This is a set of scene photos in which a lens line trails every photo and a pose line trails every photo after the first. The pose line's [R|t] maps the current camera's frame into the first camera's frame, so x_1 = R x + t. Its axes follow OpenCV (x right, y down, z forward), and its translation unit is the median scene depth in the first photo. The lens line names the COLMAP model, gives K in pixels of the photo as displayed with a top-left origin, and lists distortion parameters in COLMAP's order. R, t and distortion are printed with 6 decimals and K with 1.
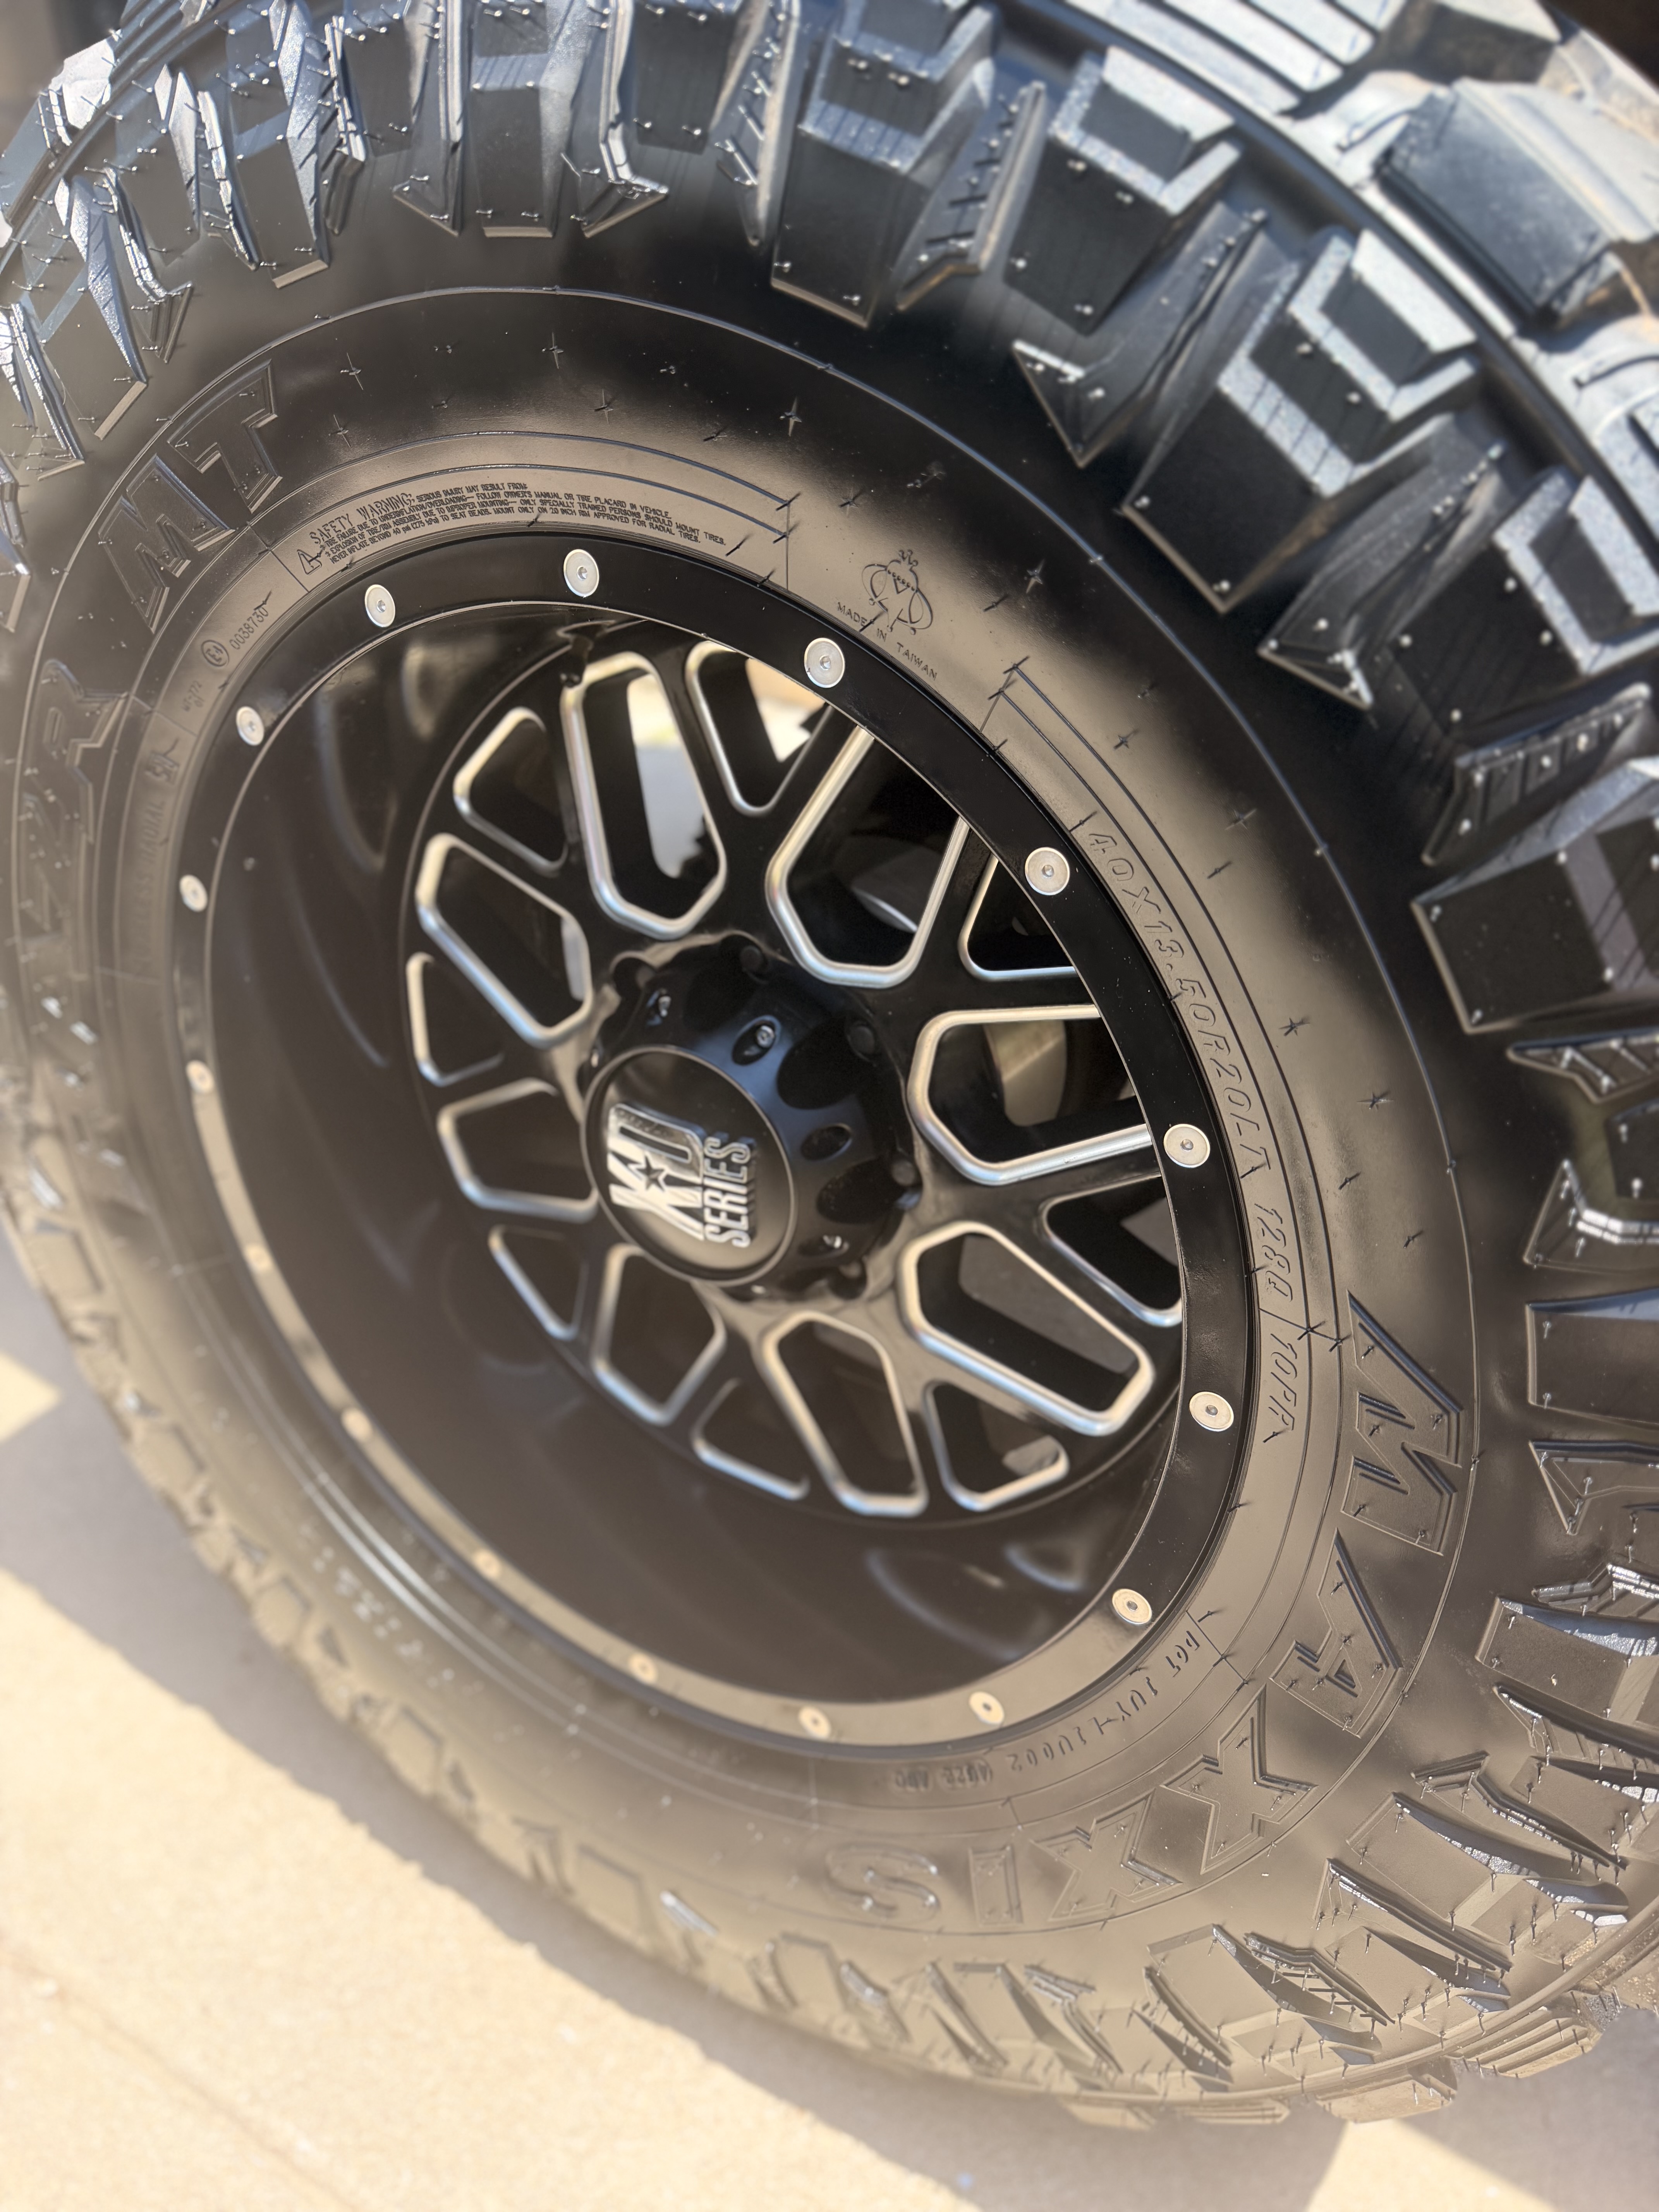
lens RADIAL K [[1544.9, 0, 829.5], [0, 1544.9, 1106.0], [0, 0, 1]] dist [0.003161, -0.057716]
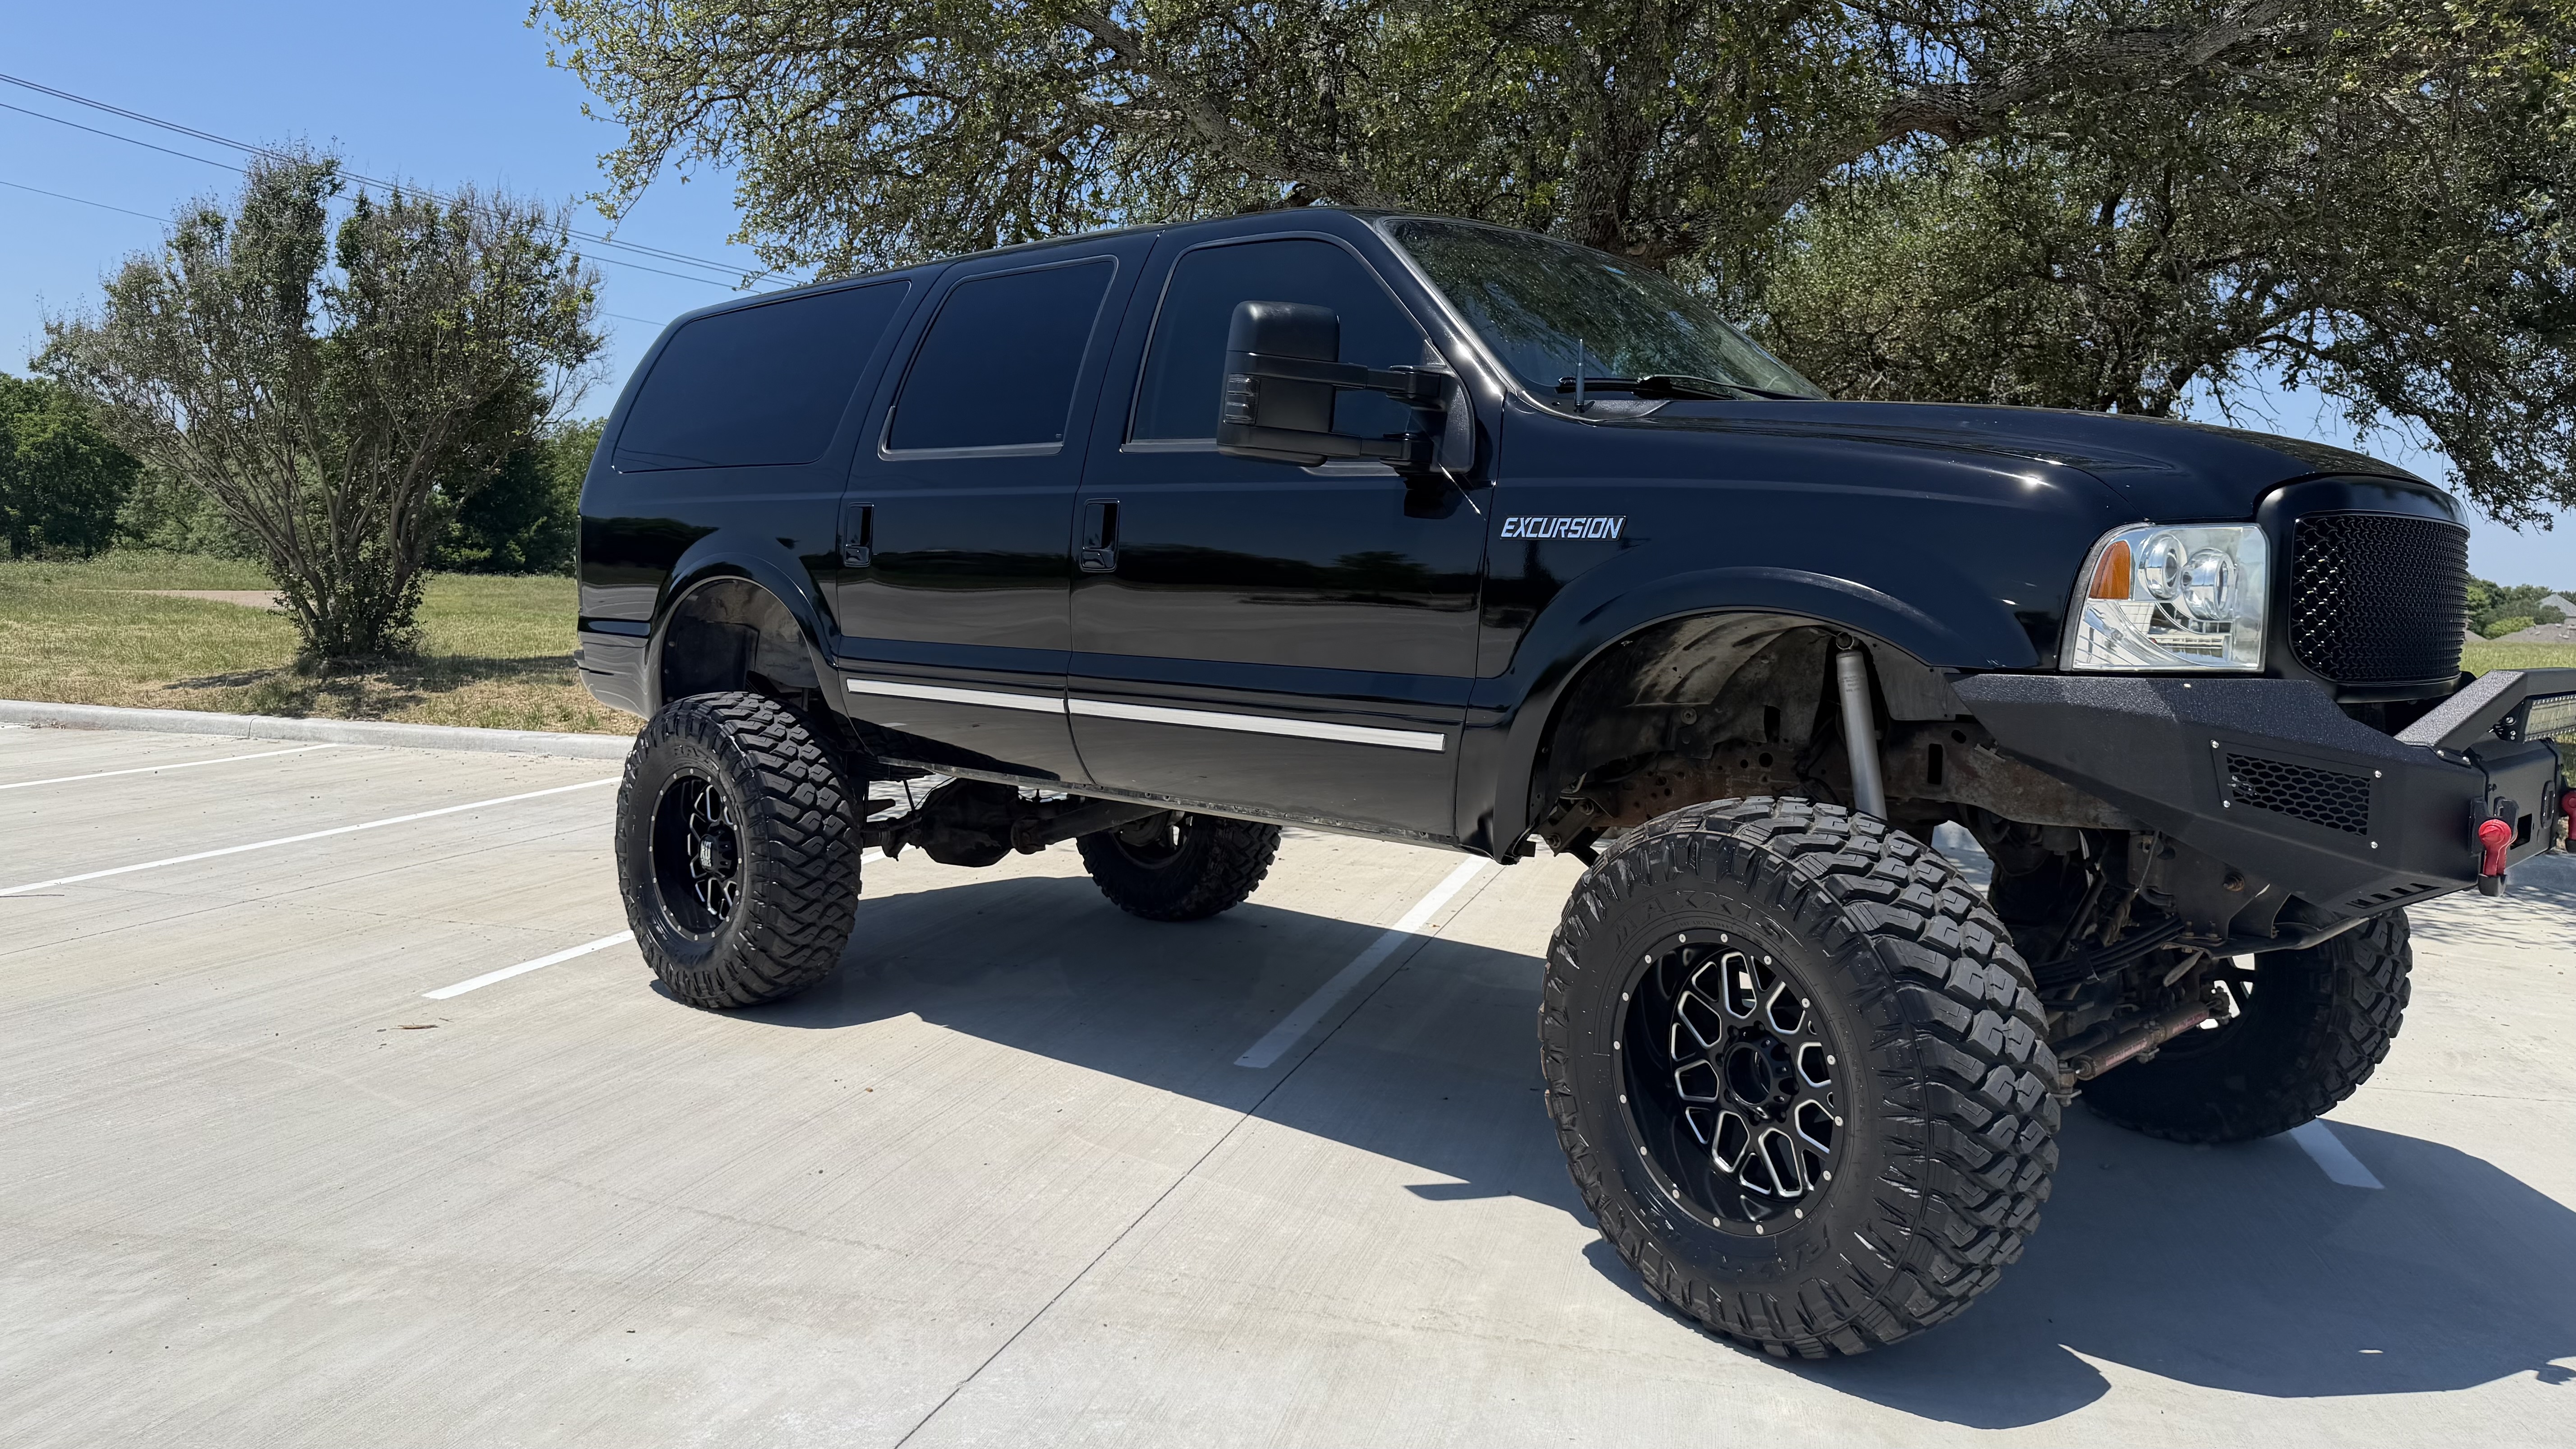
lens RADIAL K [[1808.1, 0, 1281.1], [0, 1808.1, 738.8], [0, 0, 1]] dist [0.062096, -0.074390]
pose [[0.902167, 0.038981, -0.429622, 0.743067], [-0.196079, 0.924140, -0.327900, 0.910202], [0.384249, 0.380060, 0.841372, -3.377724]]
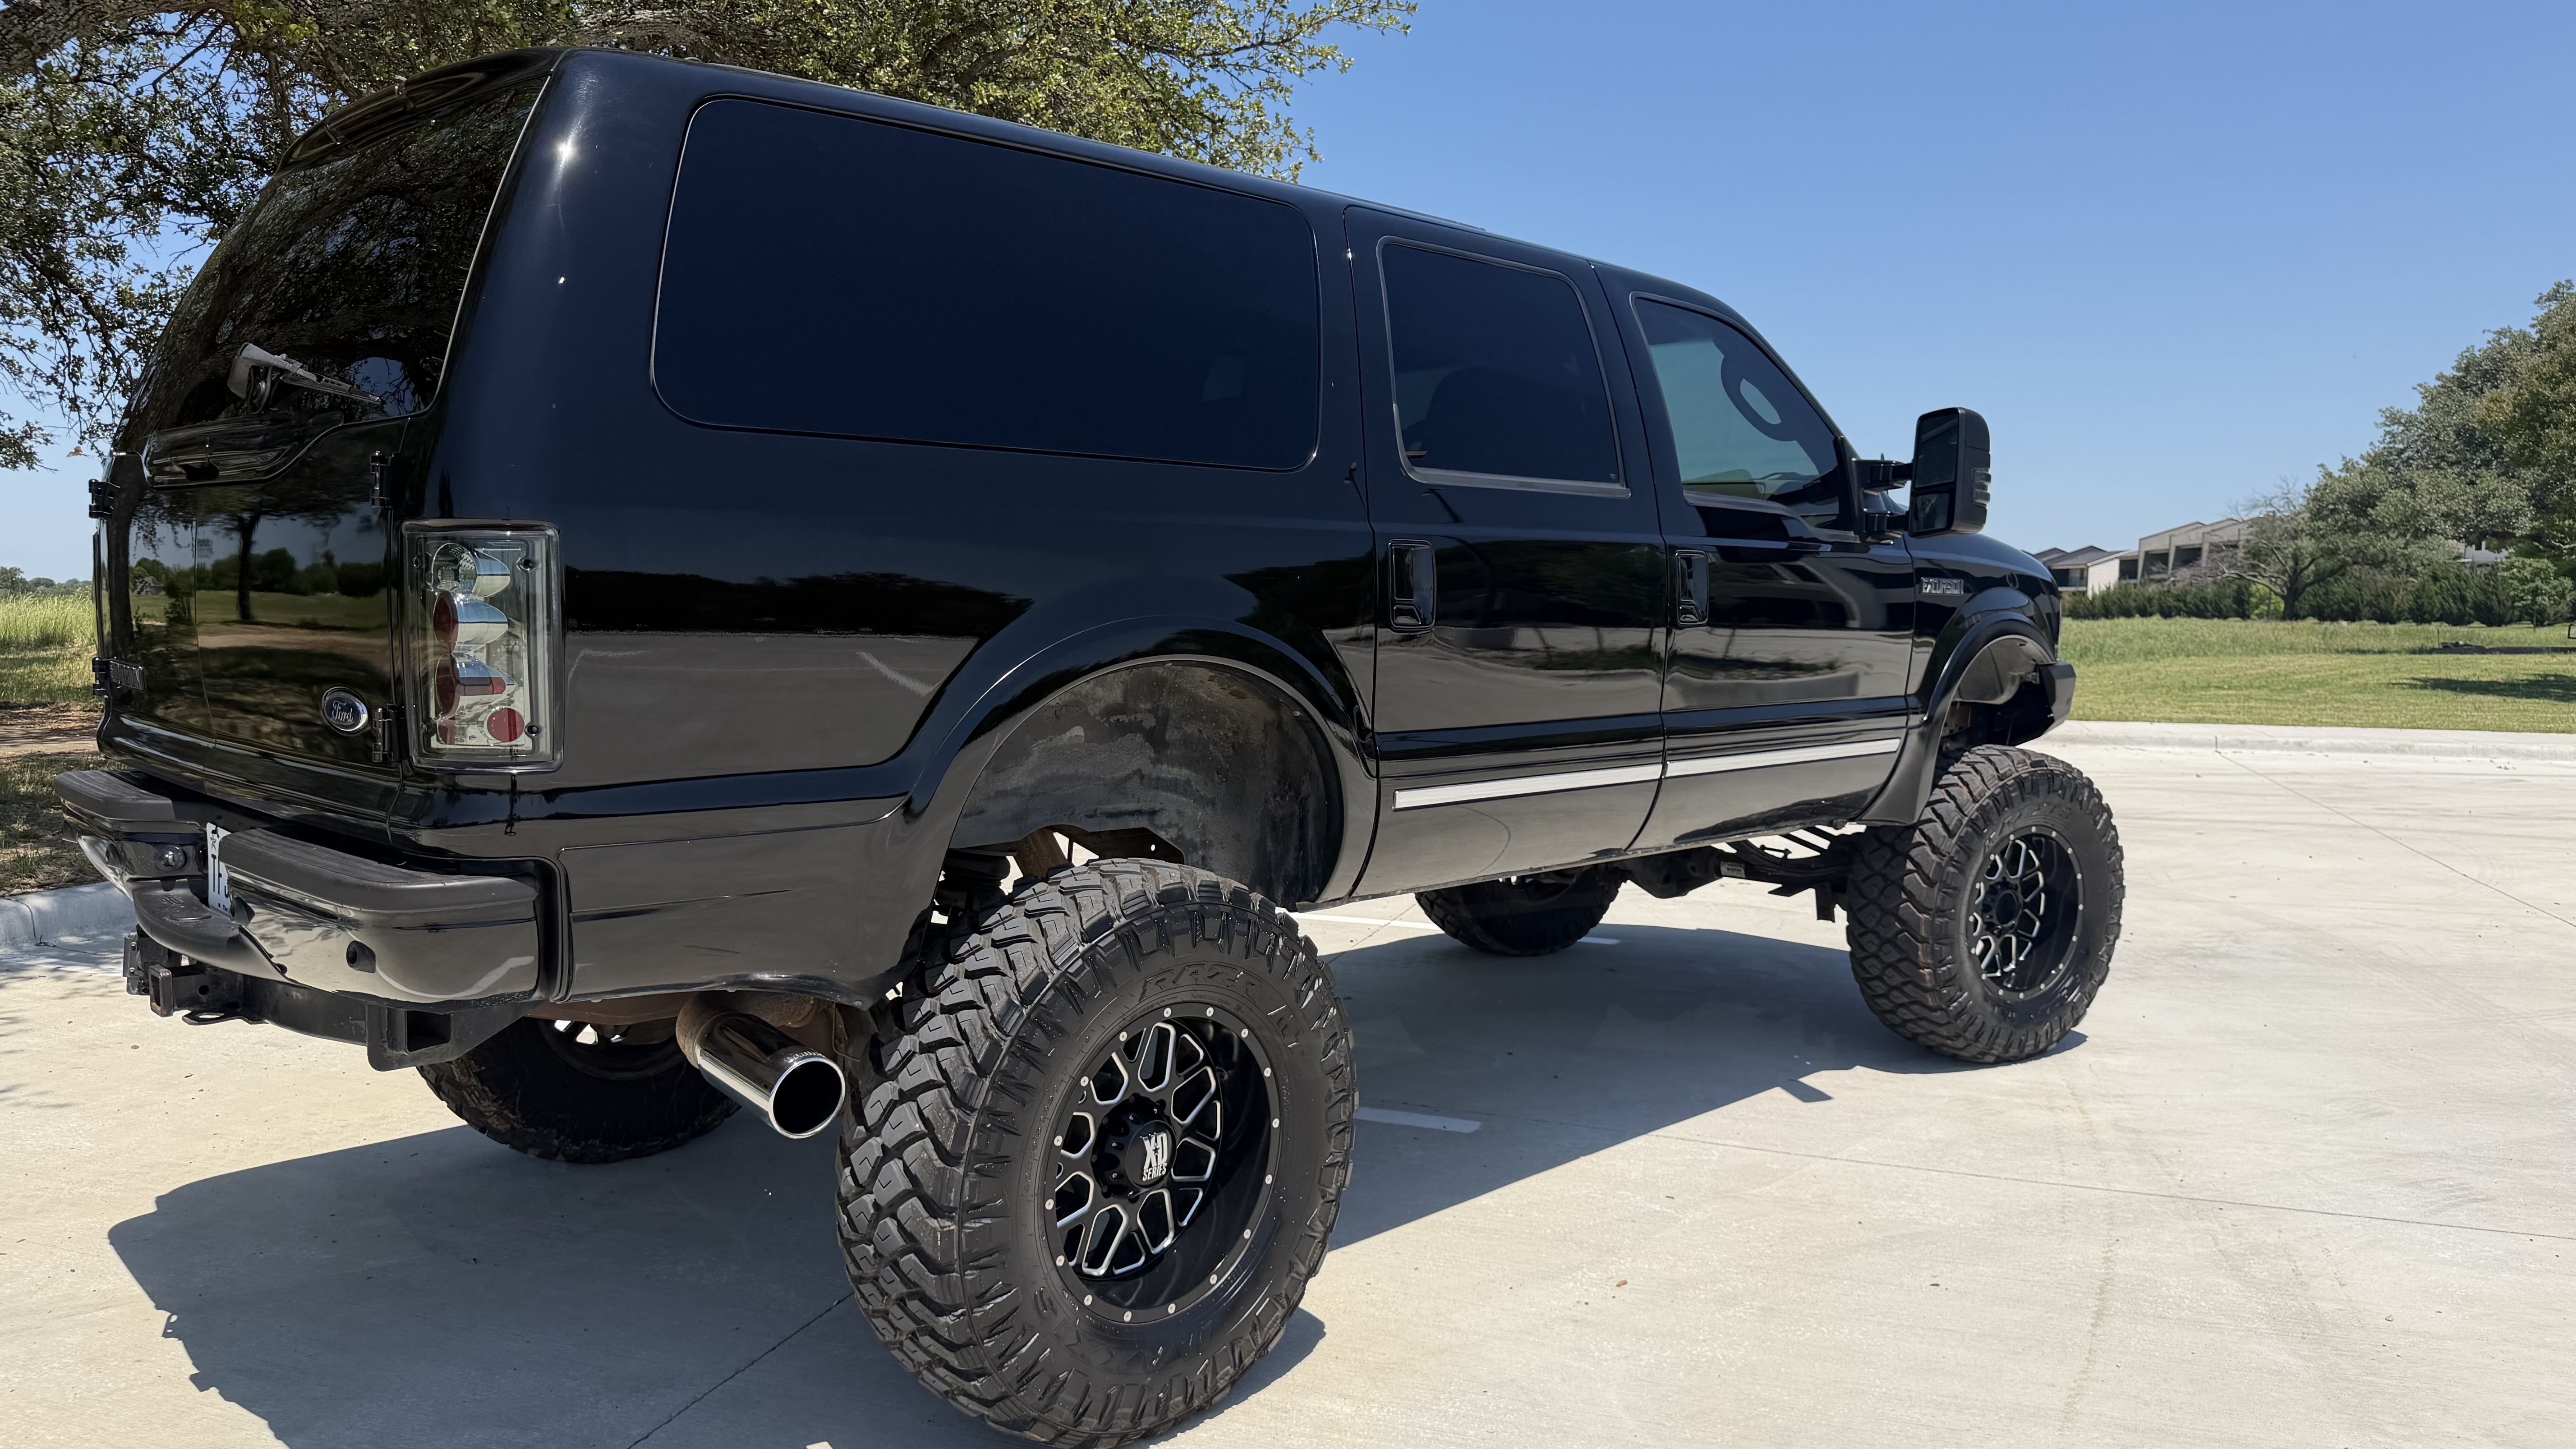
lens RADIAL K [[1804.5, 0, 1270.7], [0, 1804.5, 721.4], [0, 0, 1]] dist [0.072365, -0.095685]
pose [[0.469317, -0.081093, 0.879298, -7.731617], [0.389868, 0.912493, -0.123934, -0.877744], [-0.792303, 0.400975, 0.459864, -0.430977]]
